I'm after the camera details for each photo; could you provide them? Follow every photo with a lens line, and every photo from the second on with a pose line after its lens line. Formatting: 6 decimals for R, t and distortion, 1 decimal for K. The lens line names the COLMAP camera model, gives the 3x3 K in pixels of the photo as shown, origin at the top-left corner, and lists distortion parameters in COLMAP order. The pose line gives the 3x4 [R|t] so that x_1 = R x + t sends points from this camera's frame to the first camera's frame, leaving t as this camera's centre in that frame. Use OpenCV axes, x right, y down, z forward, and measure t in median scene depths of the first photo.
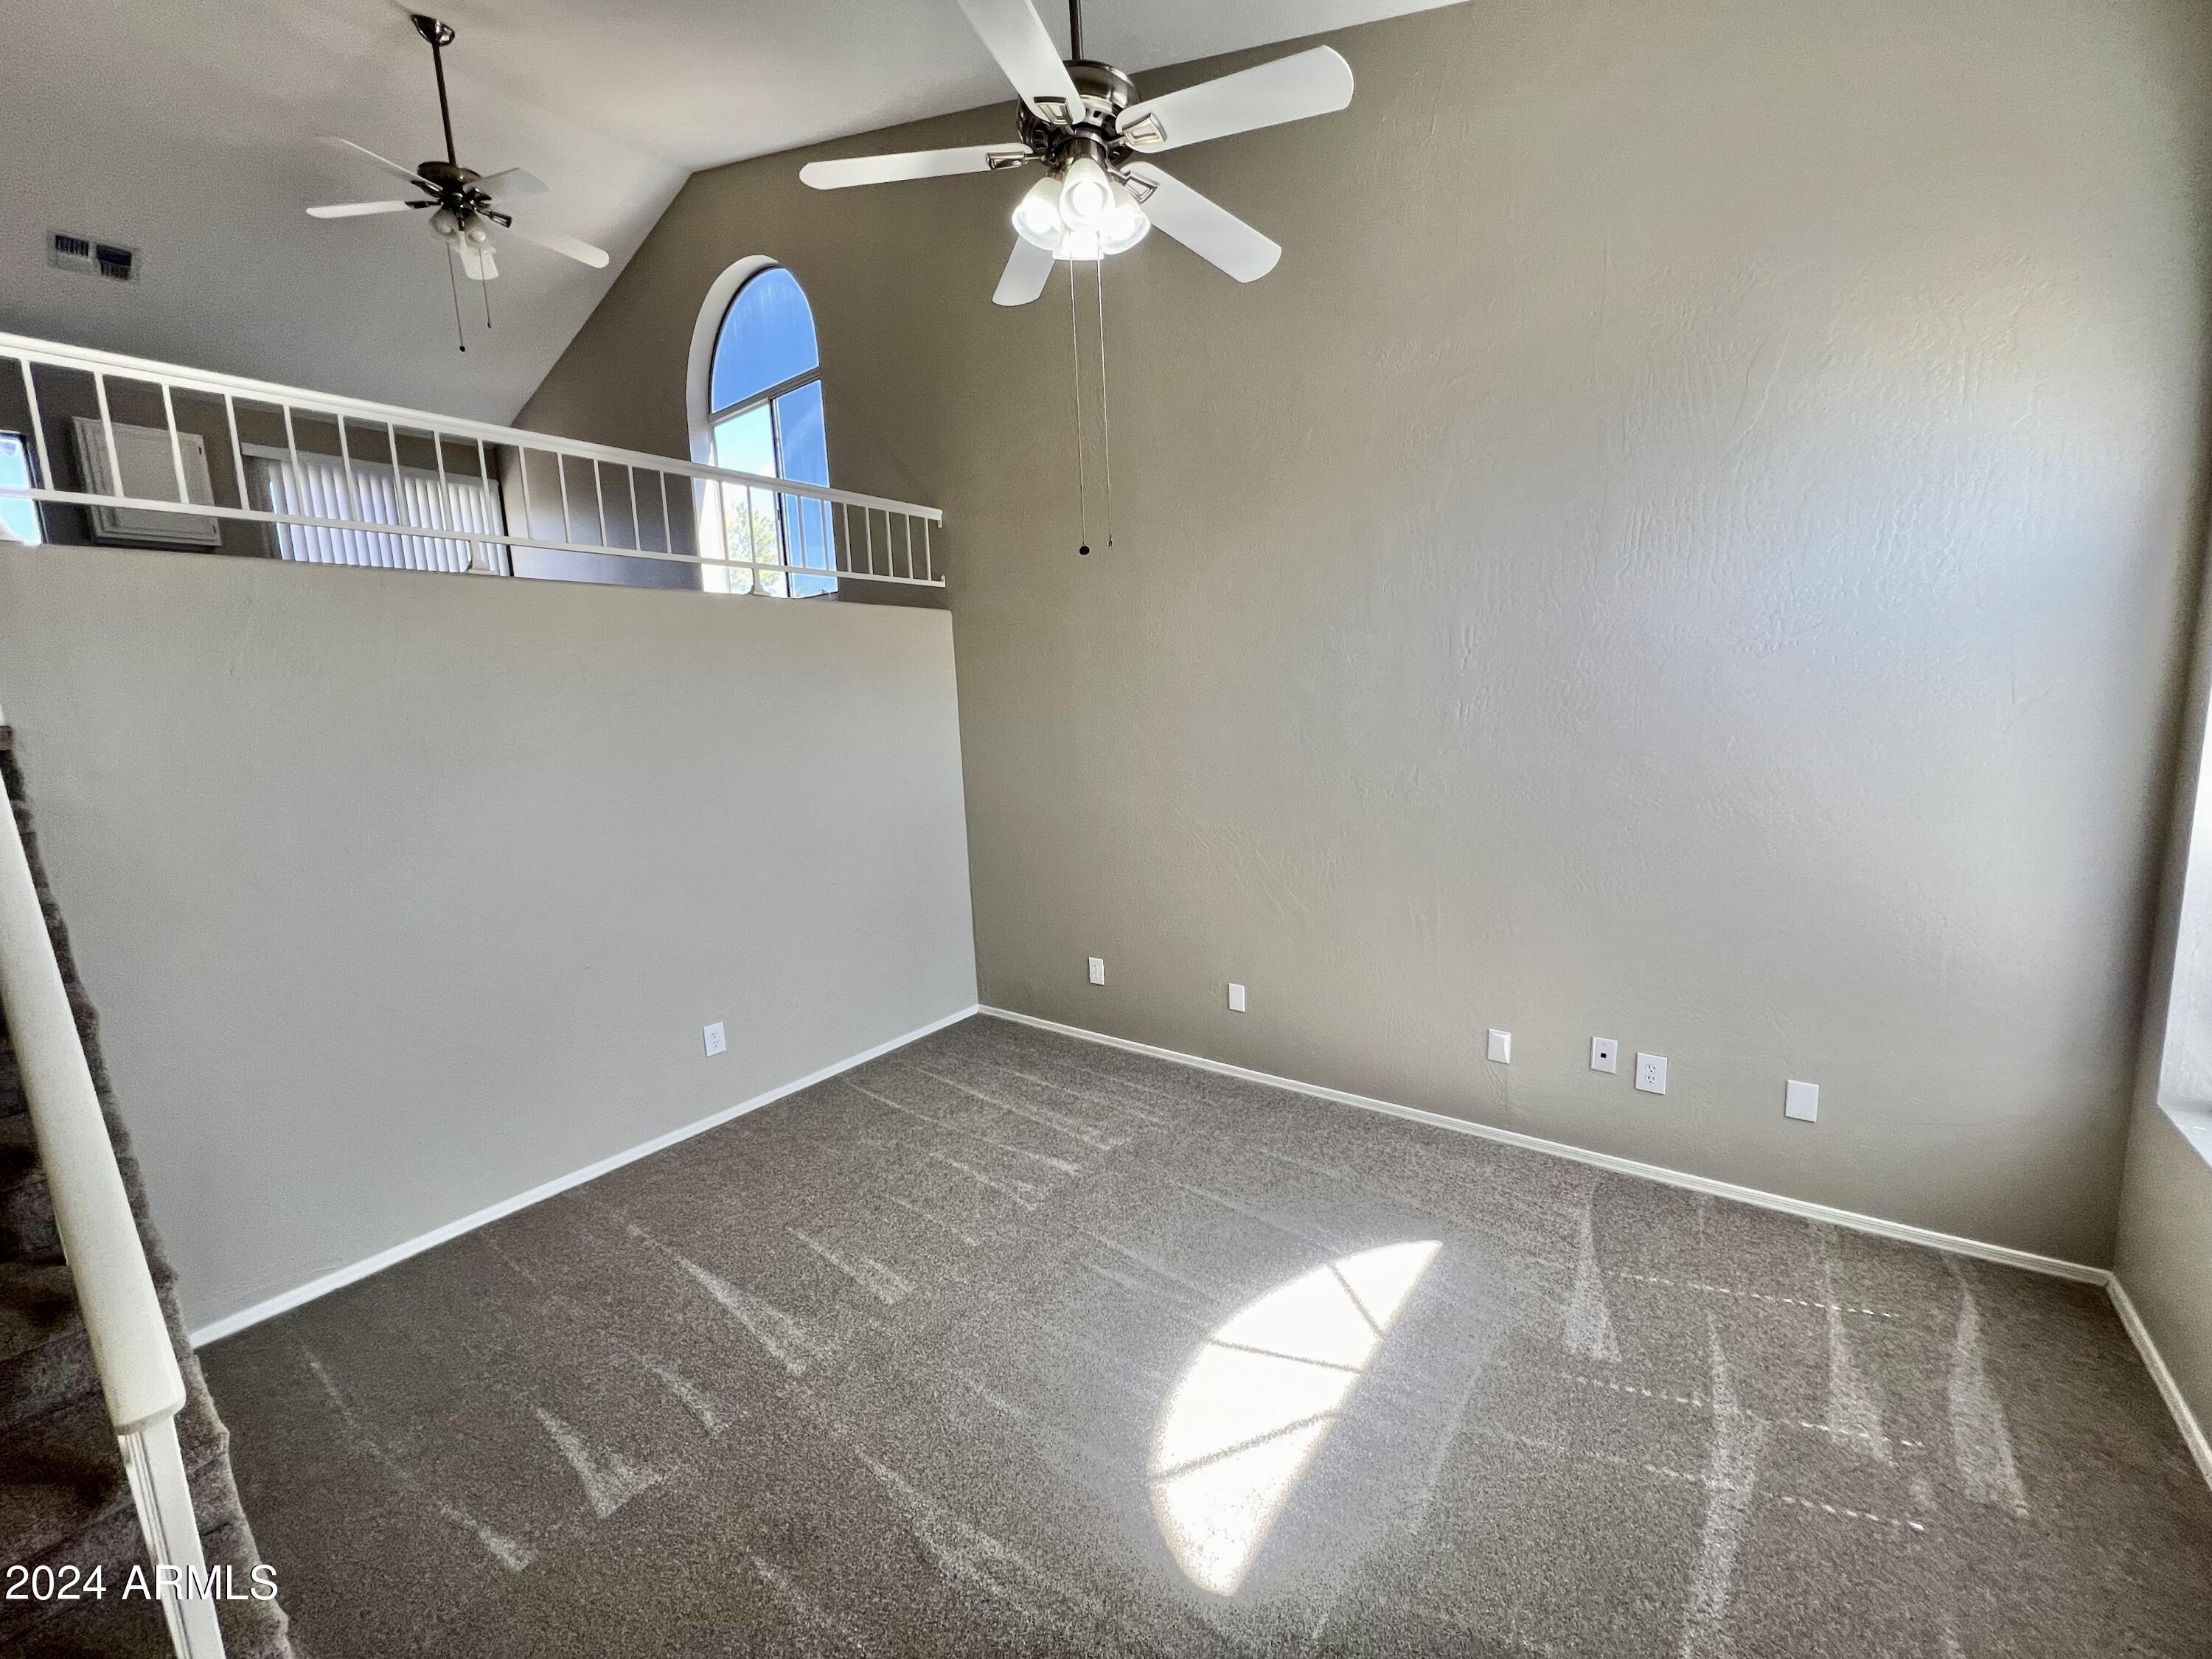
lens RADIAL K [[884.8, 0, 1104.0], [0, 884.8, 827.0], [0, 0, 1]] dist [-0.000913, 0.000105]
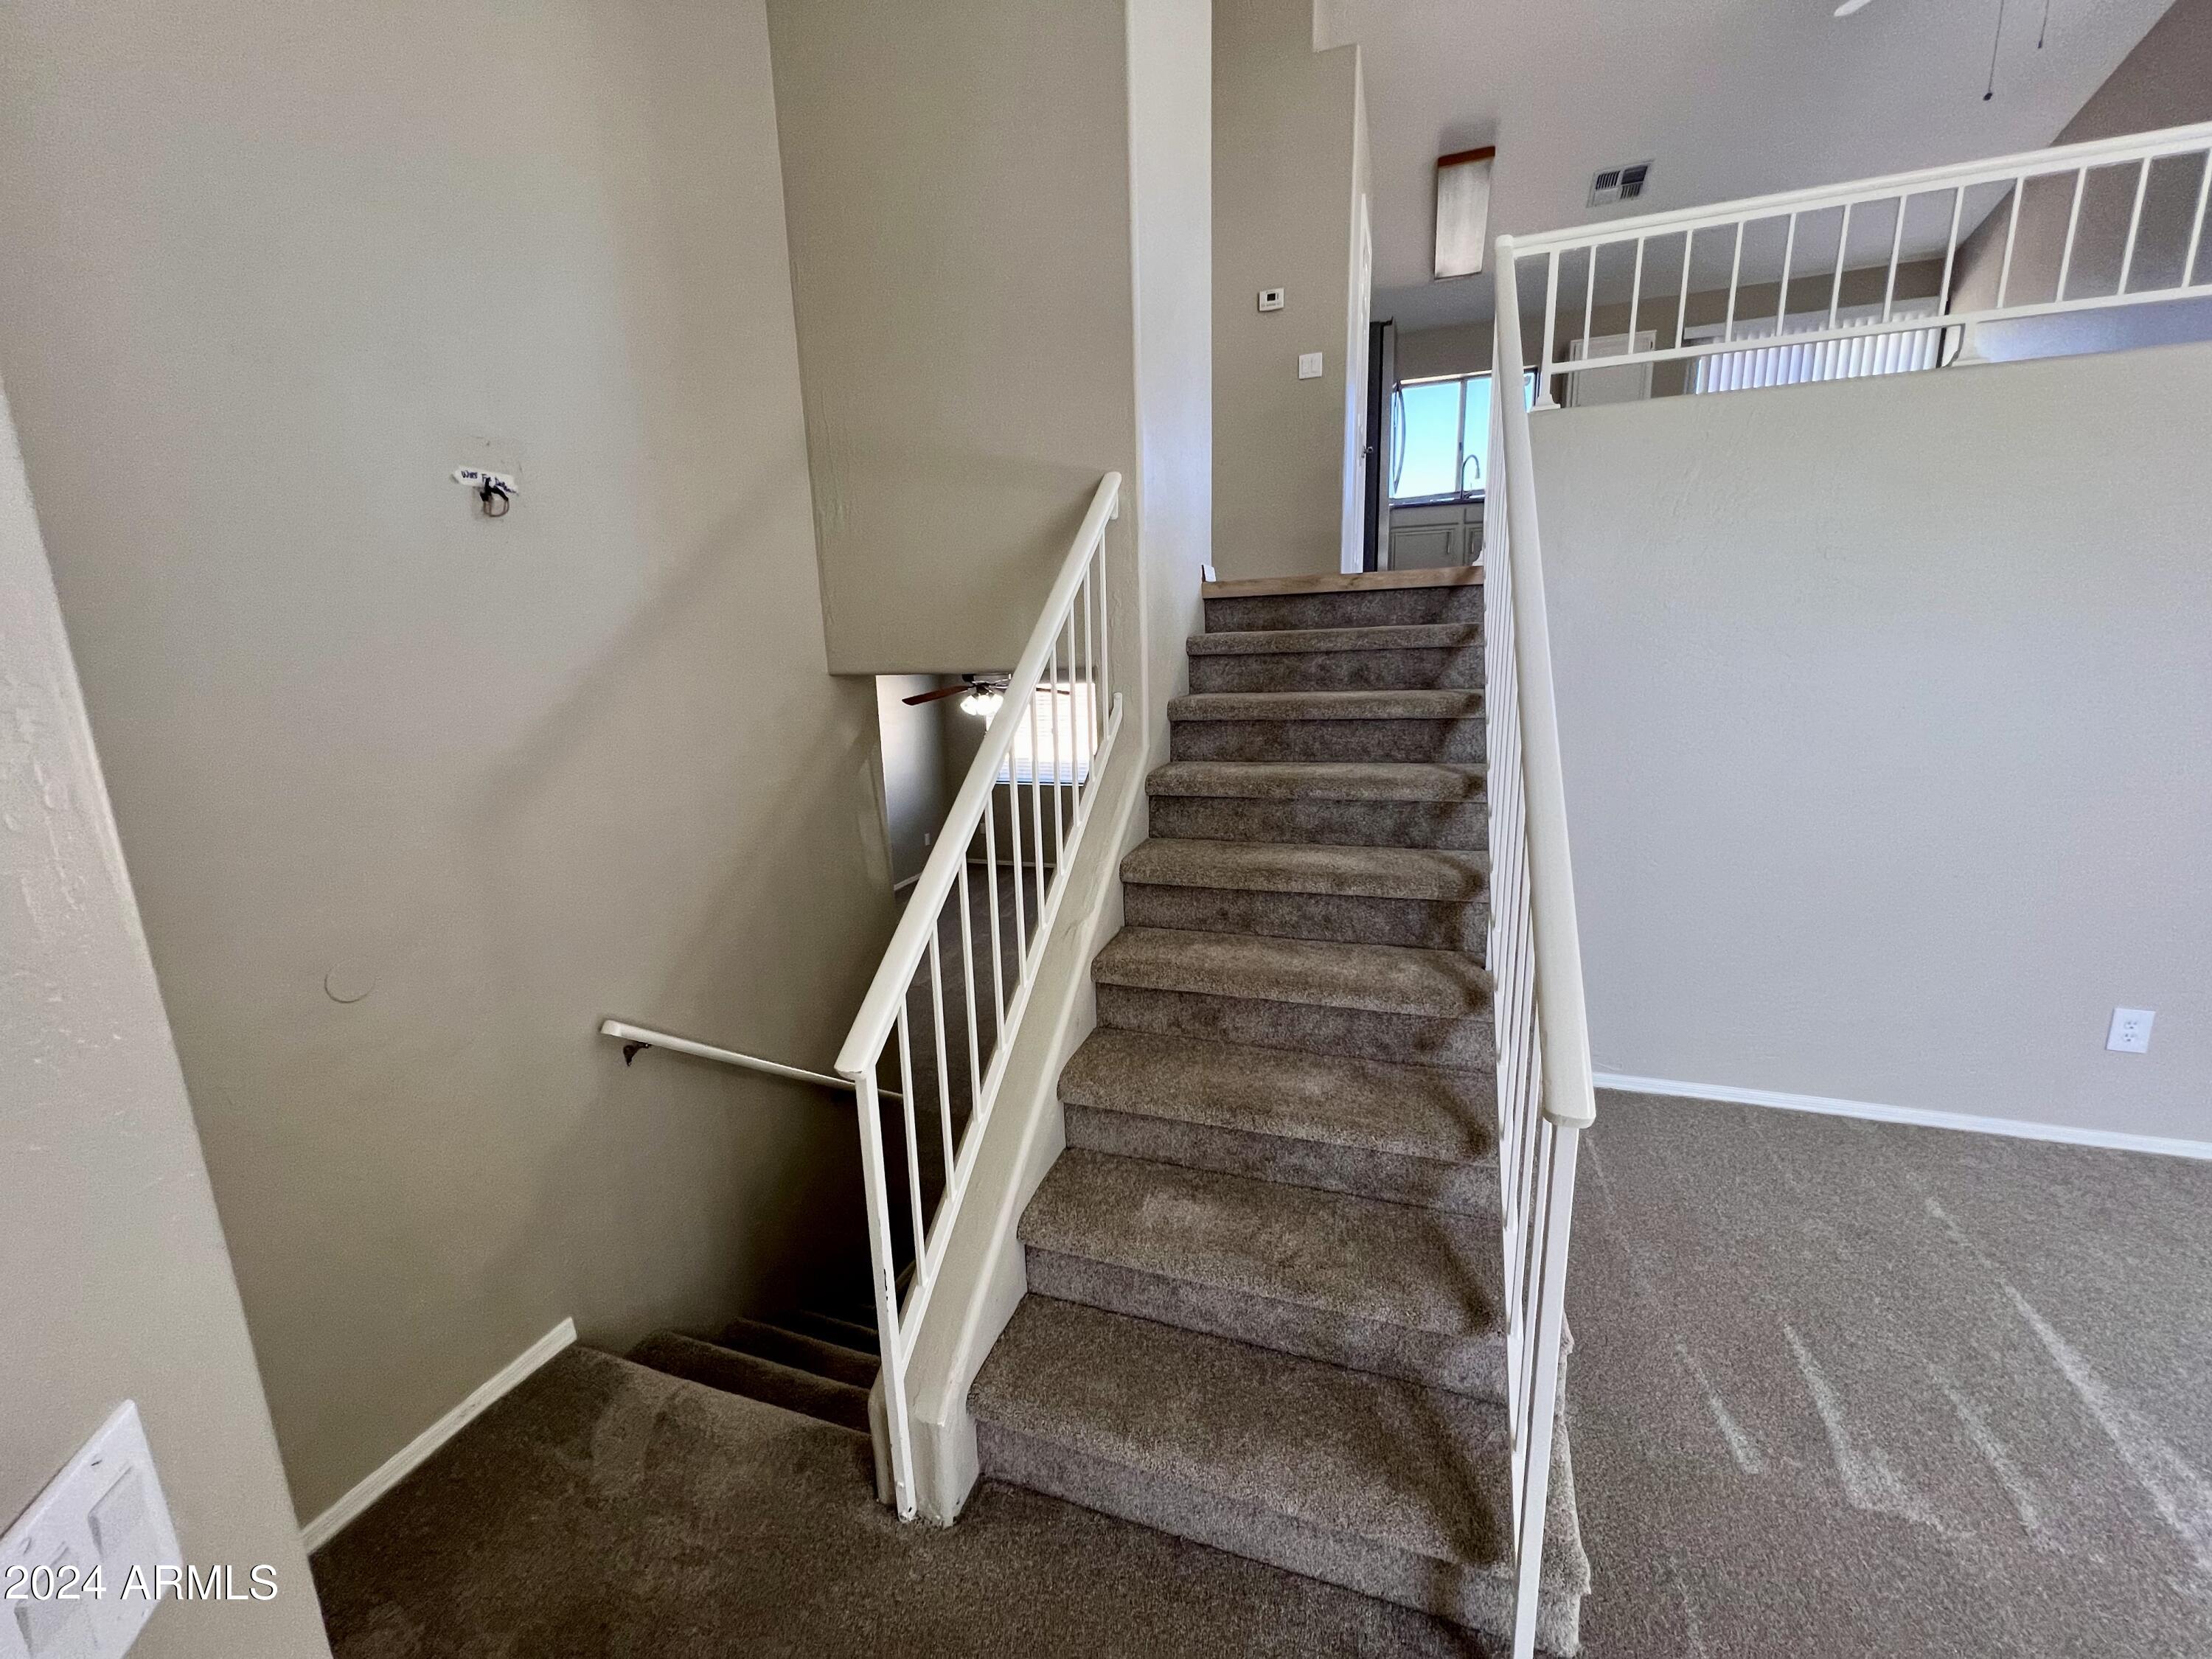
lens RADIAL K [[884.8, 0, 1111.4], [0, 884.8, 832.5], [0, 0, 1]] dist [-0.000913, 0.000105]
pose [[0.306567, 0.232307, -0.923066, -0.124745], [-0.118371, 0.971537, 0.205192, 0.063686], [0.944460, 0.046359, 0.325339, 0.035261]]
